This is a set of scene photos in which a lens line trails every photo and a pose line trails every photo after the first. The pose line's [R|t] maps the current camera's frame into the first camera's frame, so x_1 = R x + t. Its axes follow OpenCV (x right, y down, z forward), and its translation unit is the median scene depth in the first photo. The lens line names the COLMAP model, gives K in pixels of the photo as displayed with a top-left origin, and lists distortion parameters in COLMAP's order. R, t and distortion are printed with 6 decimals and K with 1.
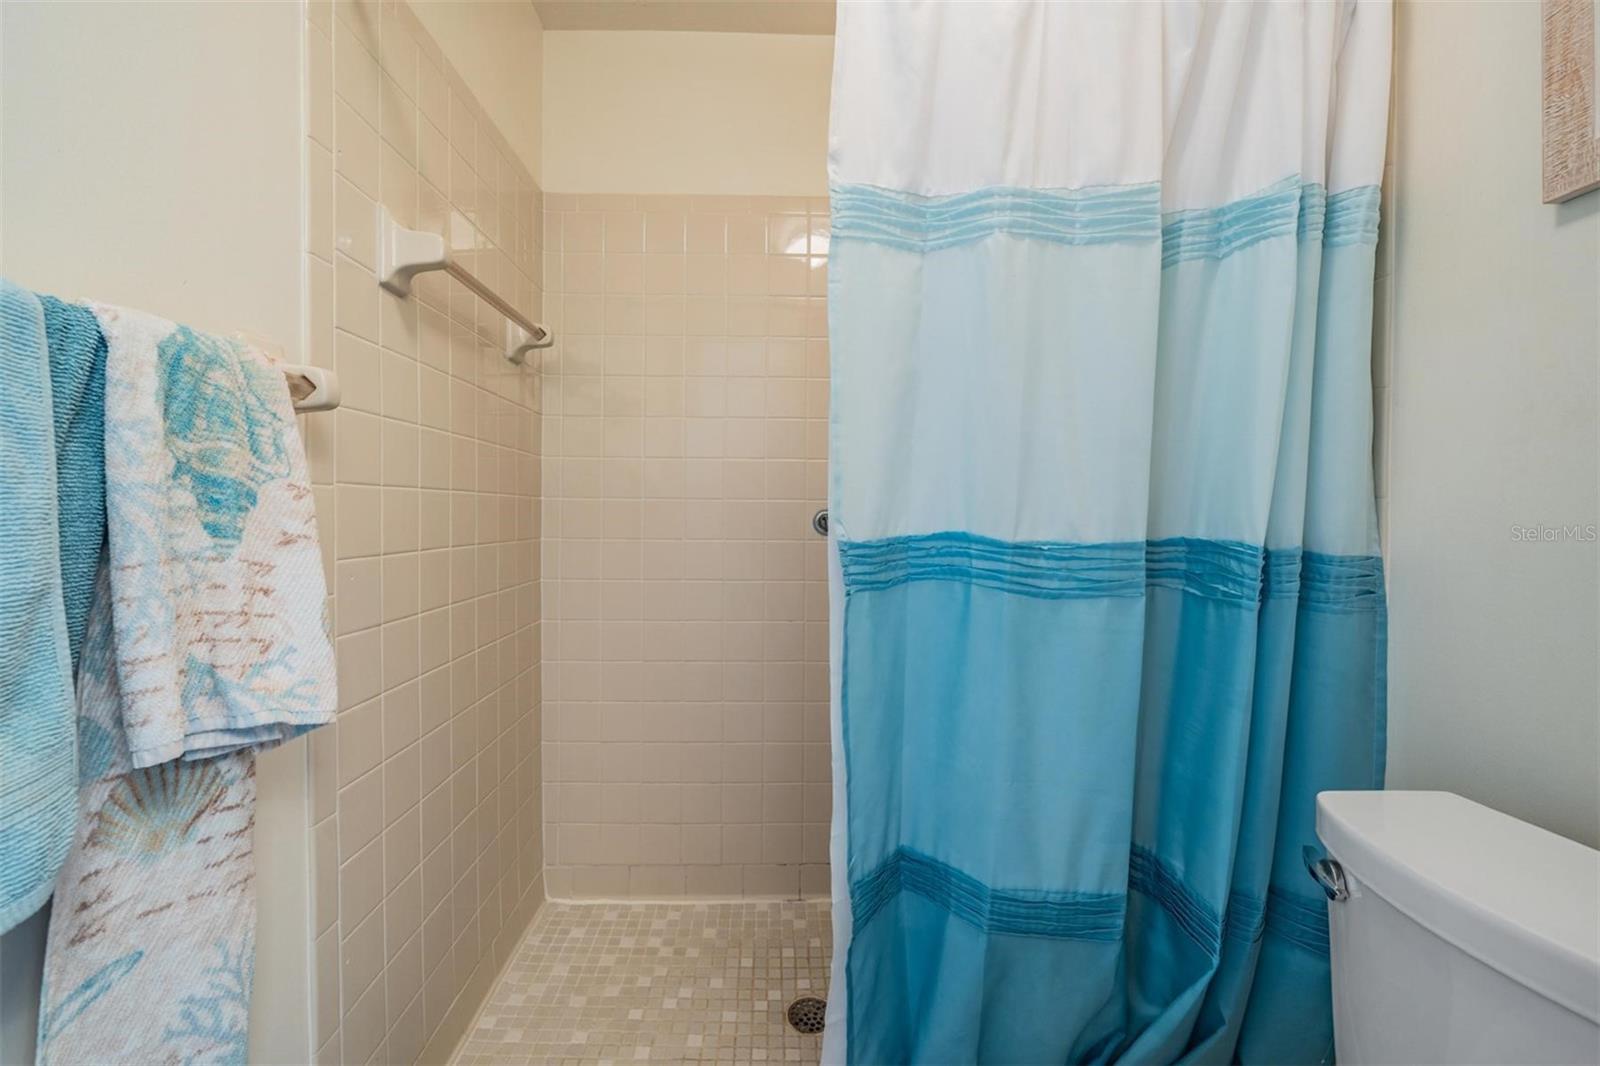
lens RADIAL K [[660.2, 0, 791.1], [0, 660.2, 506.9], [0, 0, 1]] dist [-0.001421, 0.000051]
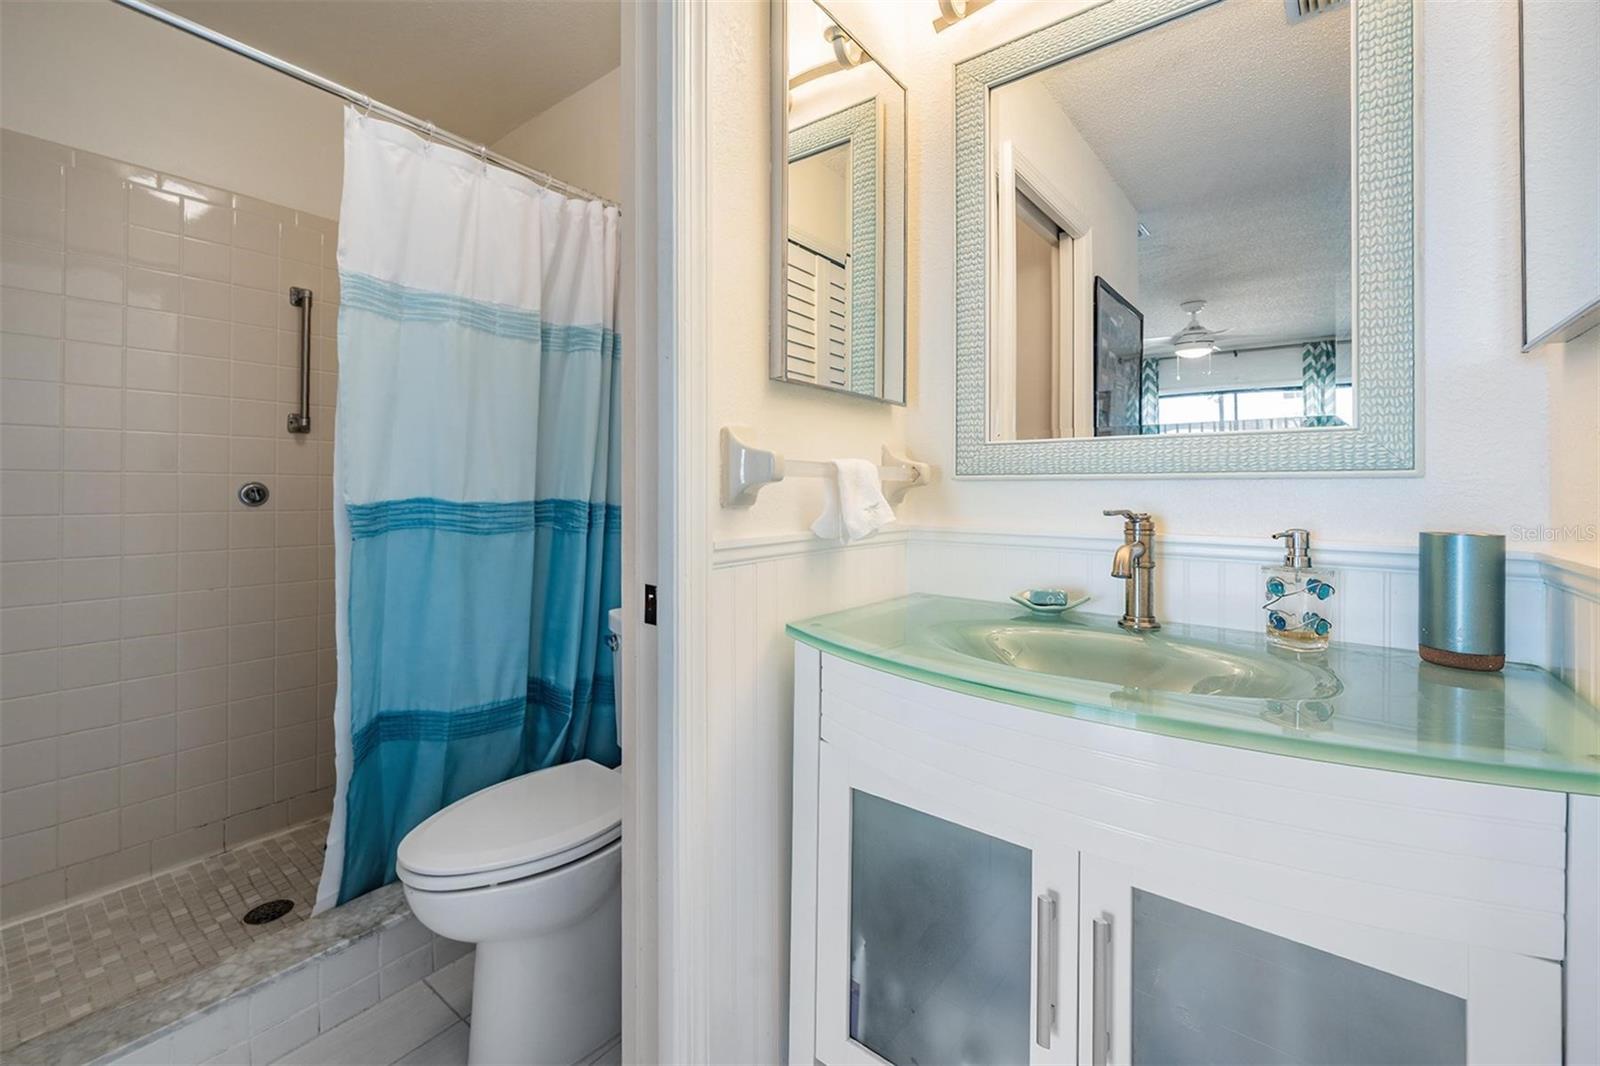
lens RADIAL K [[660.2, 0, 791.1], [0, 660.2, 506.9], [0, 0, 1]] dist [-0.001421, 0.000051]
pose [[0.632730, -0.026883, 0.773906, -0.438511], [-0.003330, 0.999294, 0.037435, -0.002981], [-0.774365, -0.026263, 0.632194, -0.725706]]
